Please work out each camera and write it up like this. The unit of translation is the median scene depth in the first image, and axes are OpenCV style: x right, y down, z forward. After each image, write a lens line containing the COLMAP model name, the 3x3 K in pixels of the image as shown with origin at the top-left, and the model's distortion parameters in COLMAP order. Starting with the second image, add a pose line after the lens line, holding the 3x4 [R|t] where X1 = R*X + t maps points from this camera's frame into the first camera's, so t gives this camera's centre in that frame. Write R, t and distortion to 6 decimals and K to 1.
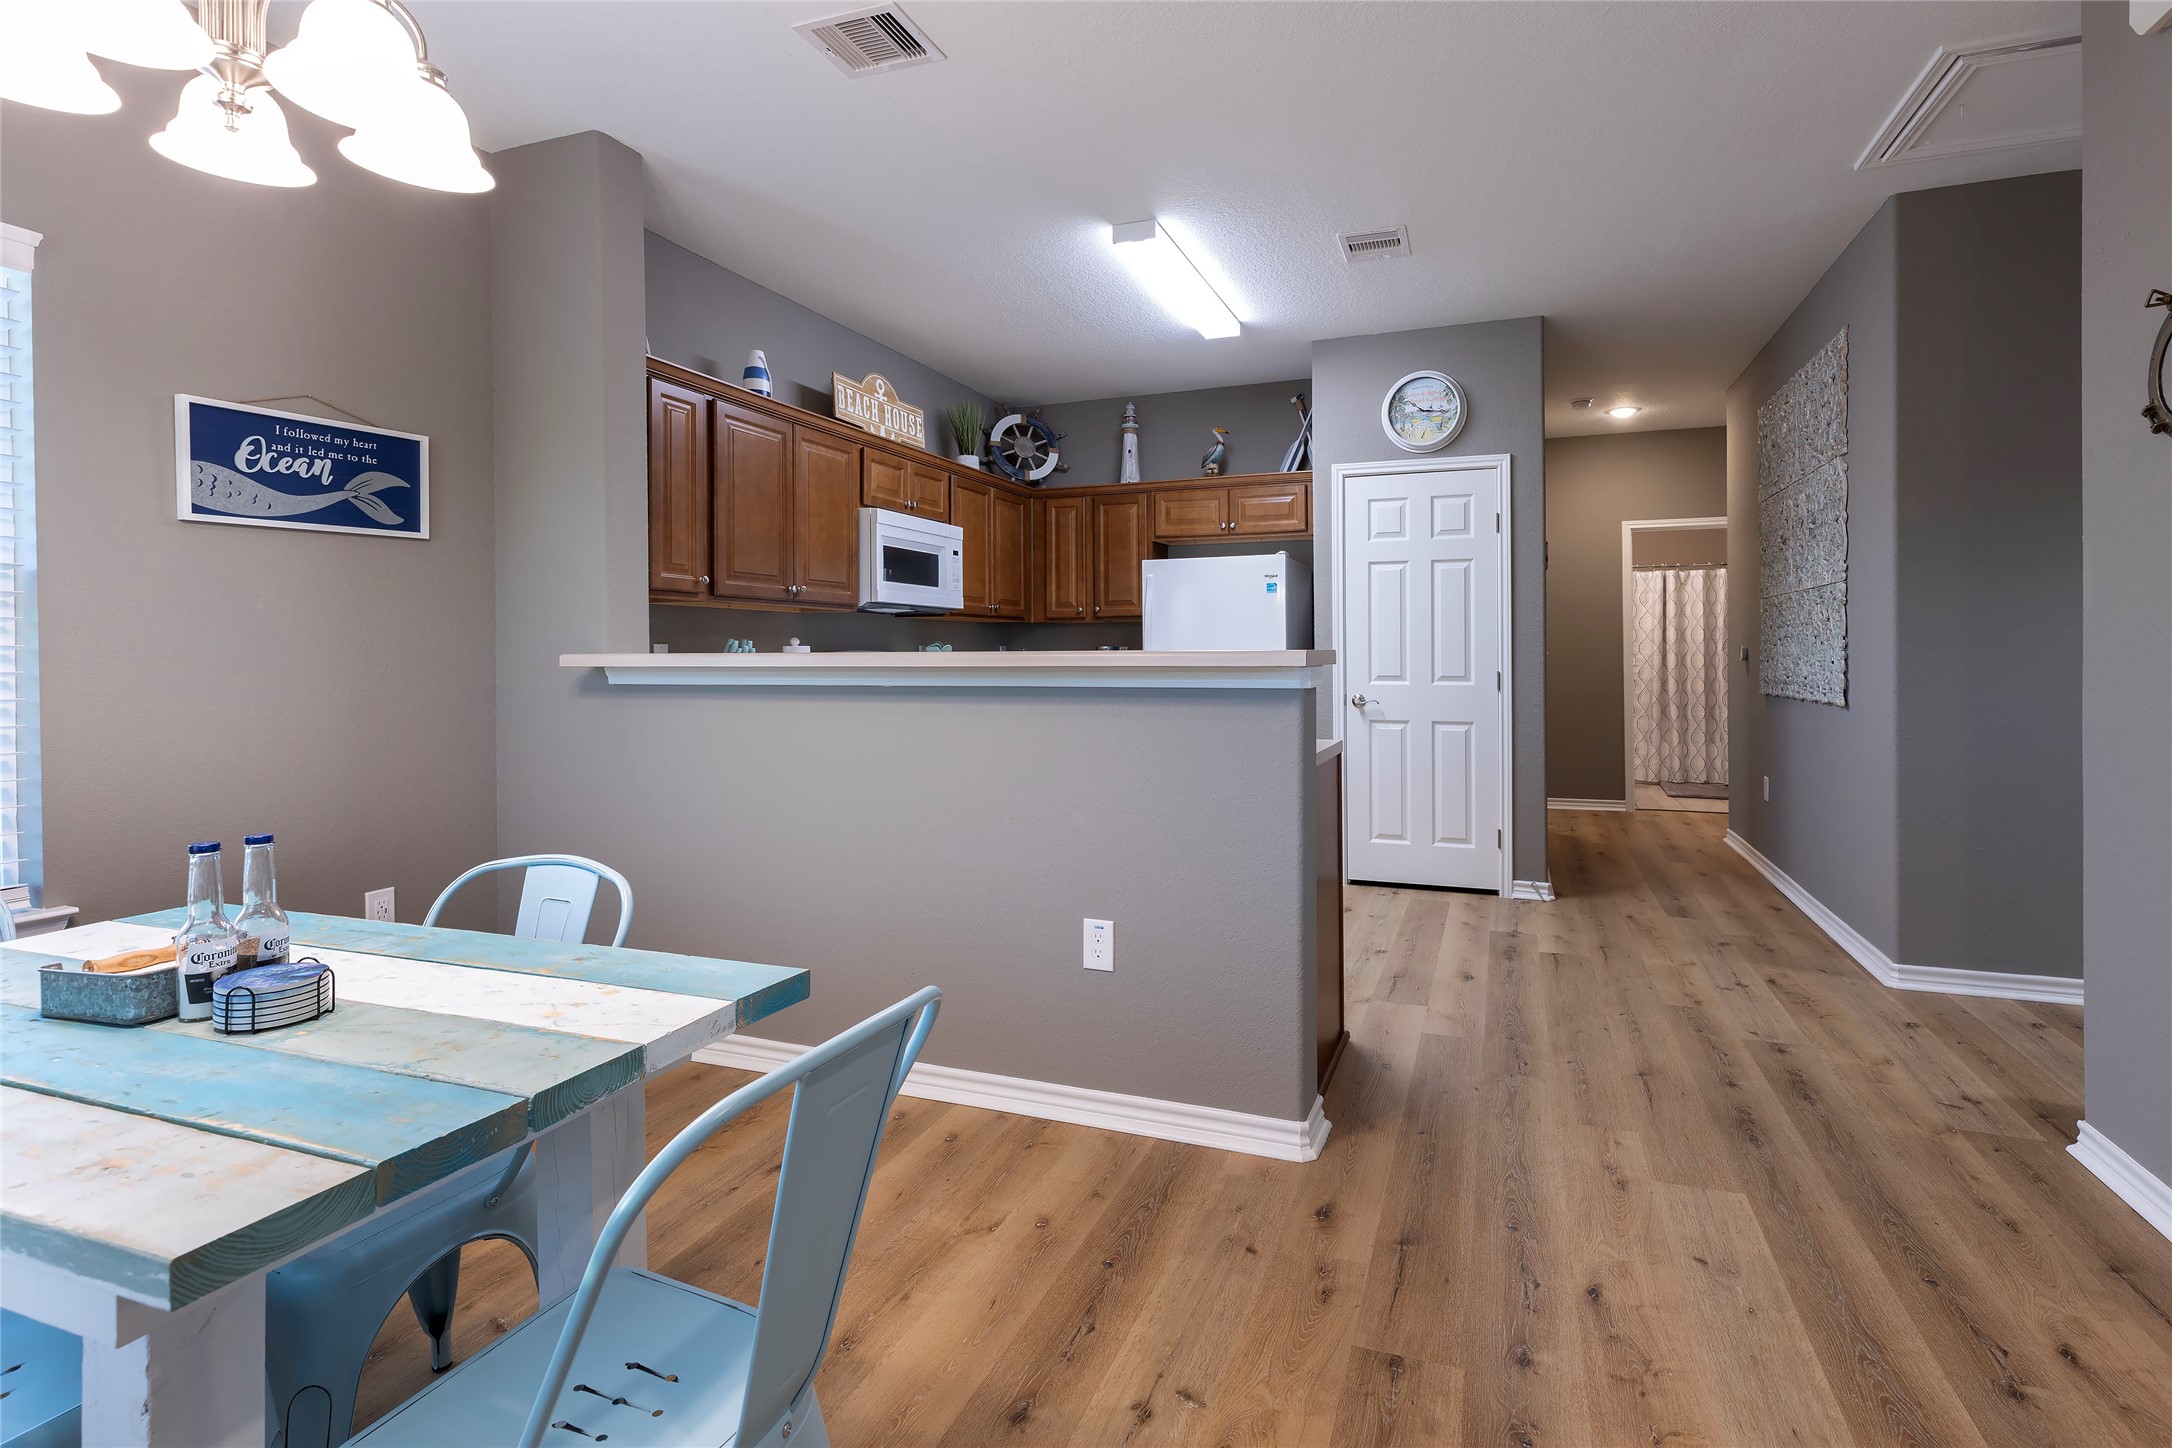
lens RADIAL K [[1017.4, 0, 1119.5], [0, 1017.4, 665.6], [0, 0, 1]] dist [0.001822, -0.000705]
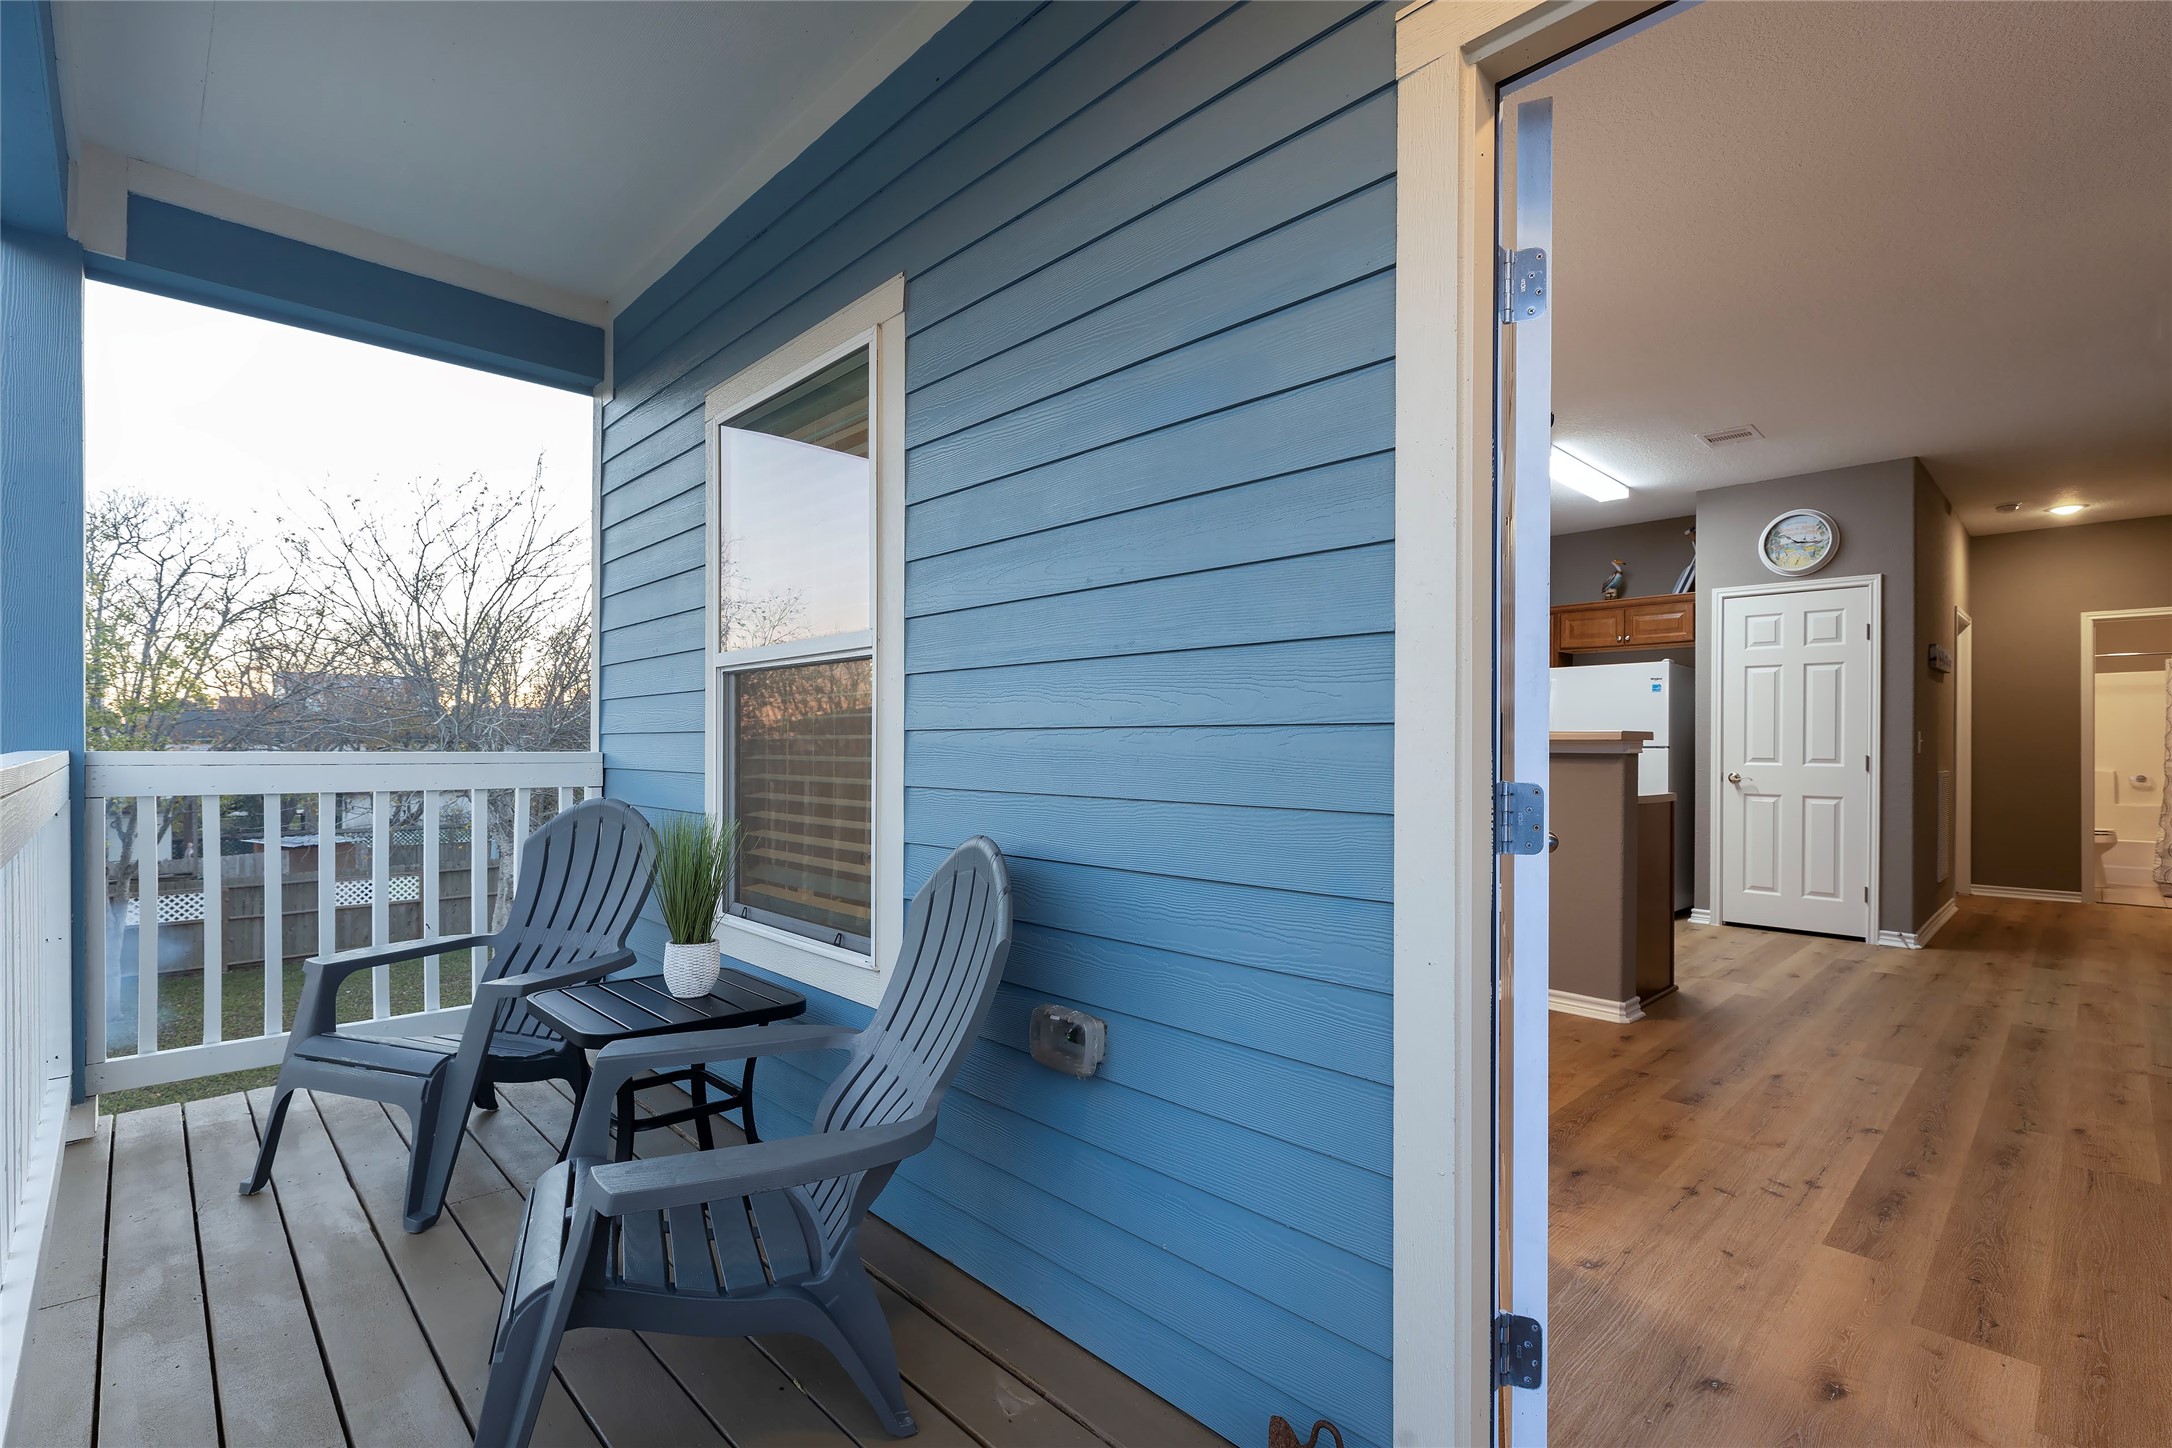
lens RADIAL K [[1001.4, 0, 1099.4], [0, 1001.4, 754.0], [0, 0, 1]] dist [0.000266, -0.000216]
pose [[0.911961, 0.011438, -0.410118, 0.029960], [-0.013092, 0.999914, -0.001225, 0.017063], [0.410068, 0.006487, 0.912032, -0.449626]]
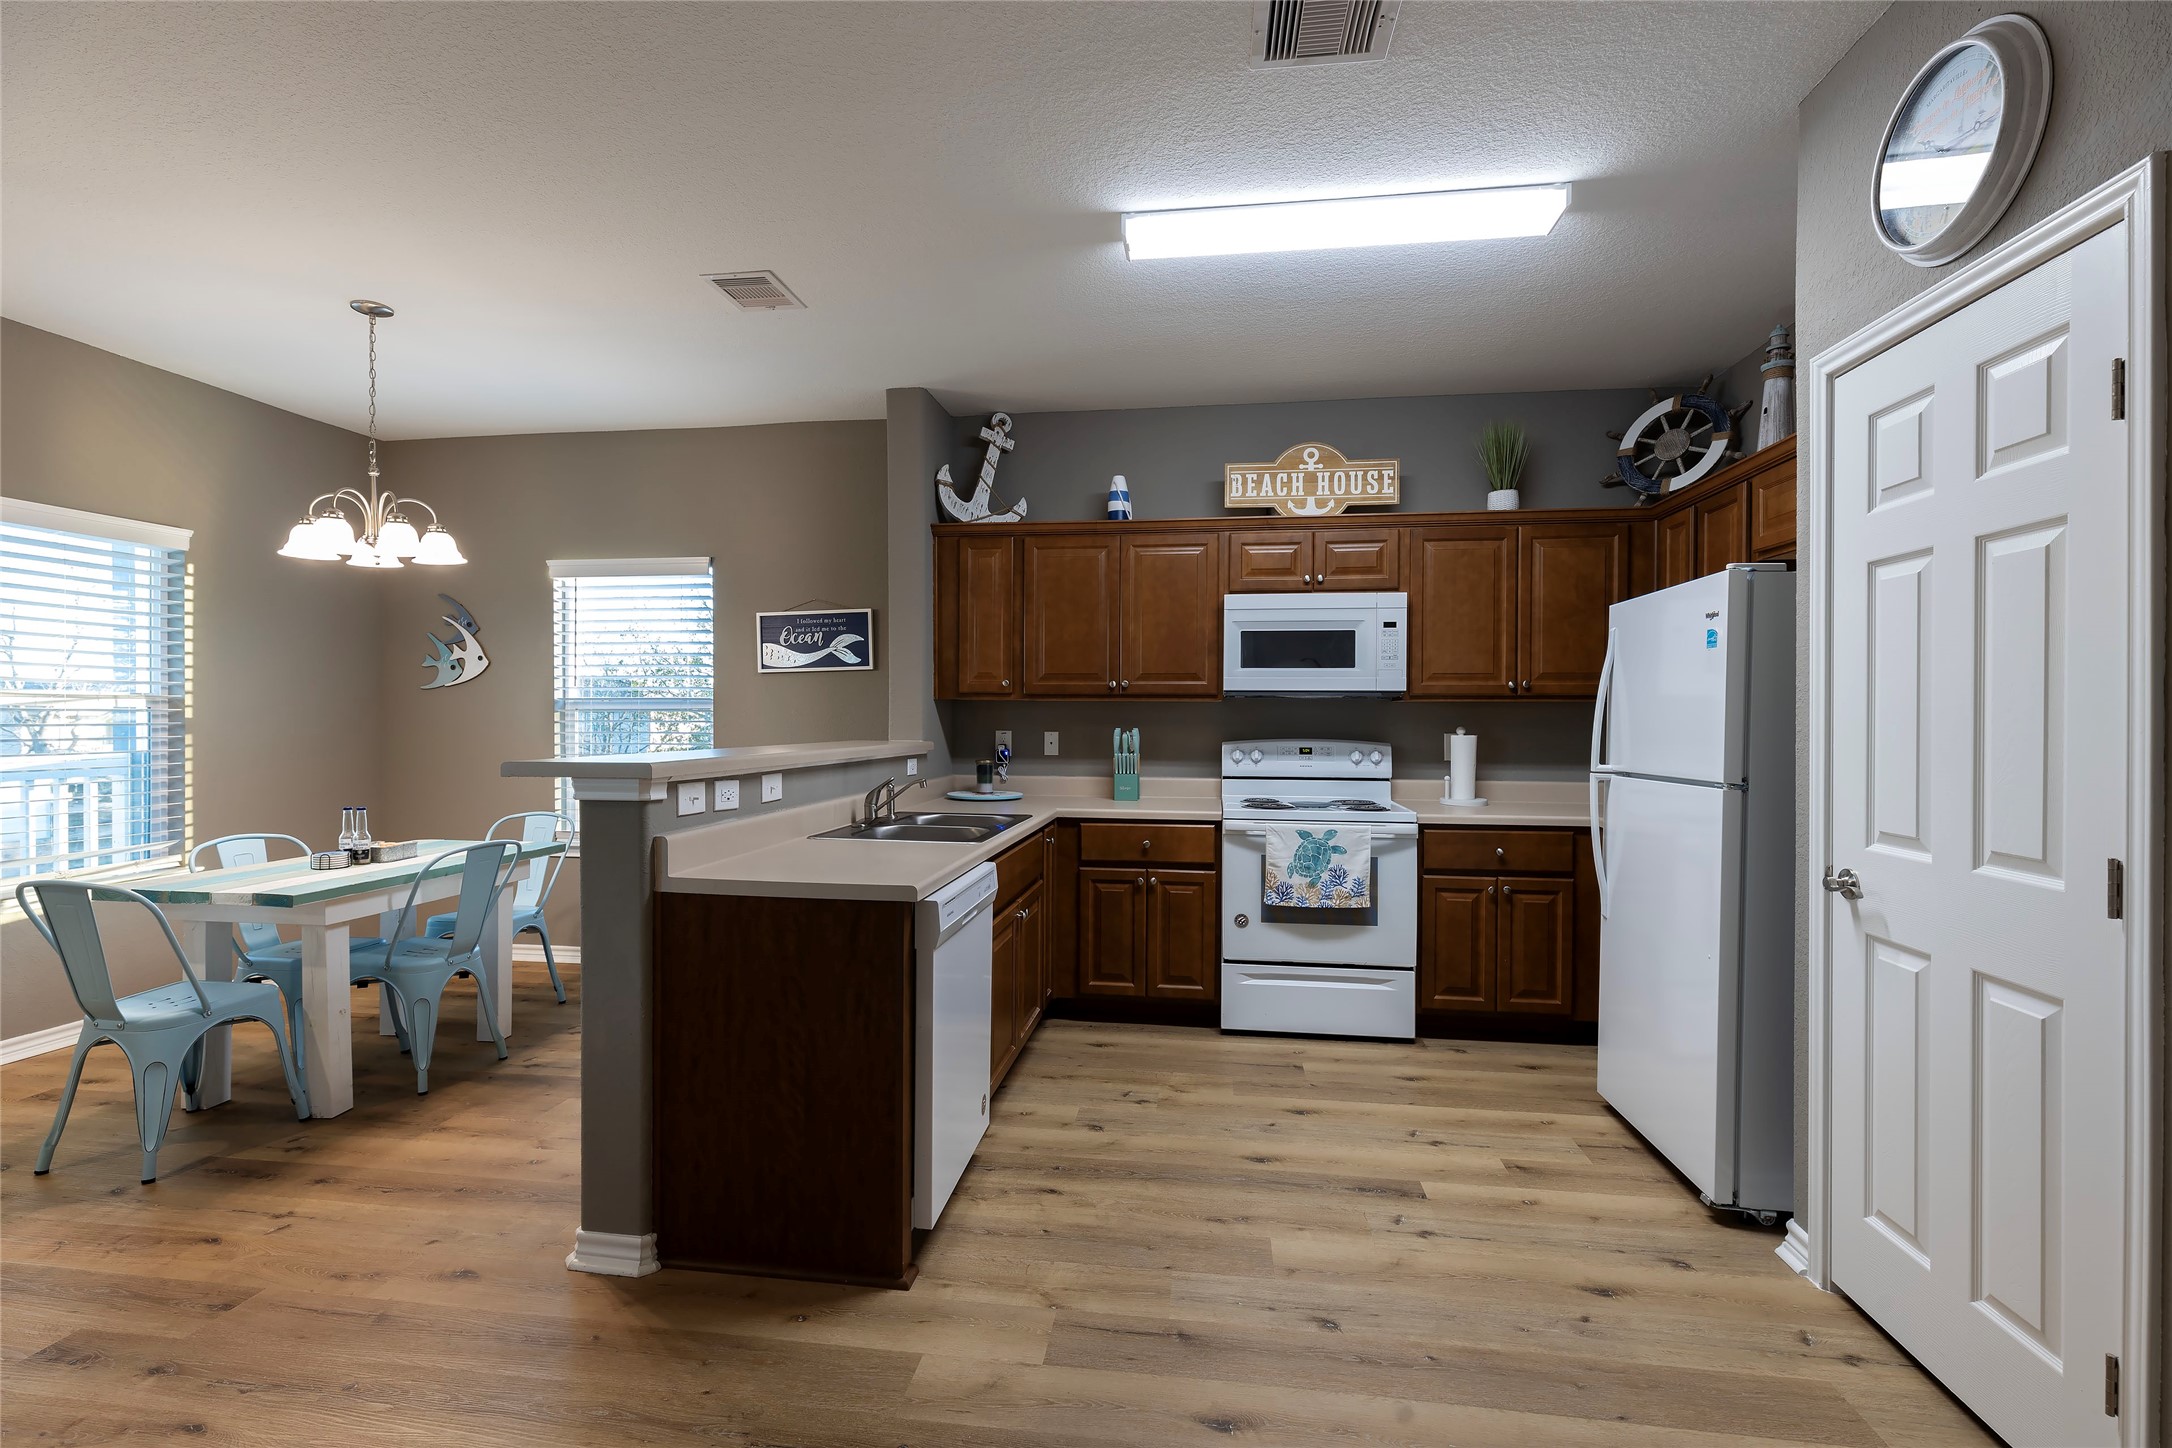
lens RADIAL K [[965.2, 0, 1071.3], [0, 965.2, 729.4], [0, 0, 1]] dist [0.003780, -0.000722]
pose [[0.217159, 0.015599, -0.976012, 0.581673], [-0.018765, 0.999754, 0.011803, -0.031555], [0.975956, 0.015752, 0.217398, 0.604978]]
